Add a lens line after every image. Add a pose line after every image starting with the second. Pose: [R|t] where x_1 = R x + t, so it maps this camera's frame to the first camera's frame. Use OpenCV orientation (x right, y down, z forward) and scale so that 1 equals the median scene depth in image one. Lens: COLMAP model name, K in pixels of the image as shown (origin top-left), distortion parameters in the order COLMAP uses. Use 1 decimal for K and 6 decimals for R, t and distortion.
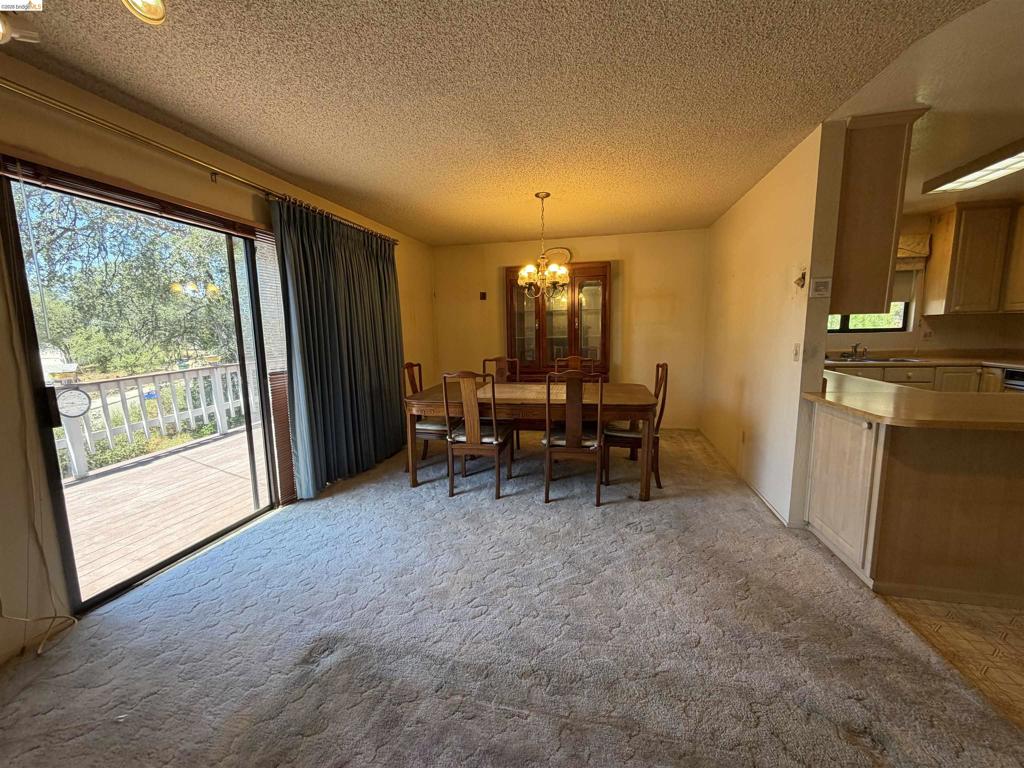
lens RADIAL K [[409.8, 0, 508.5], [0, 409.8, 386.1], [0, 0, 1]] dist [0.000671, 0.000193]
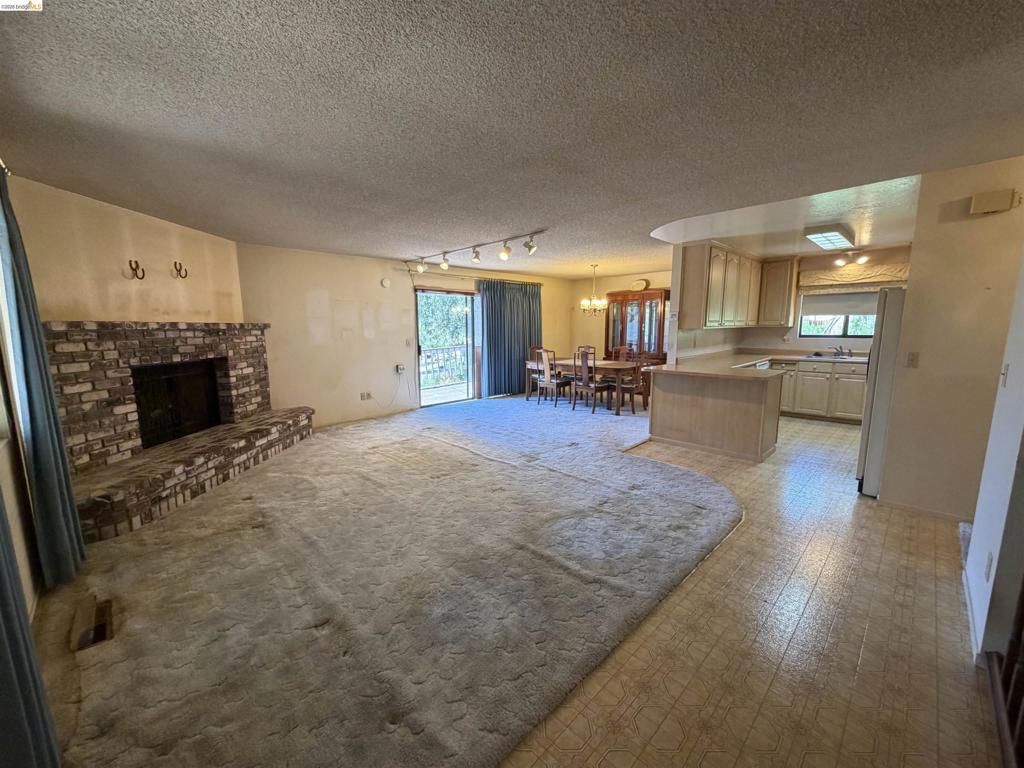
lens RADIAL K [[409.8, 0, 512.5], [0, 409.8, 387.5], [0, 0, 1]] dist [0.000671, 0.000193]
pose [[0.848645, 0.091885, -0.520921, 0.844838], [-0.081777, 0.995748, 0.042414, 0.081904], [0.522603, 0.006605, 0.852550, -0.929673]]
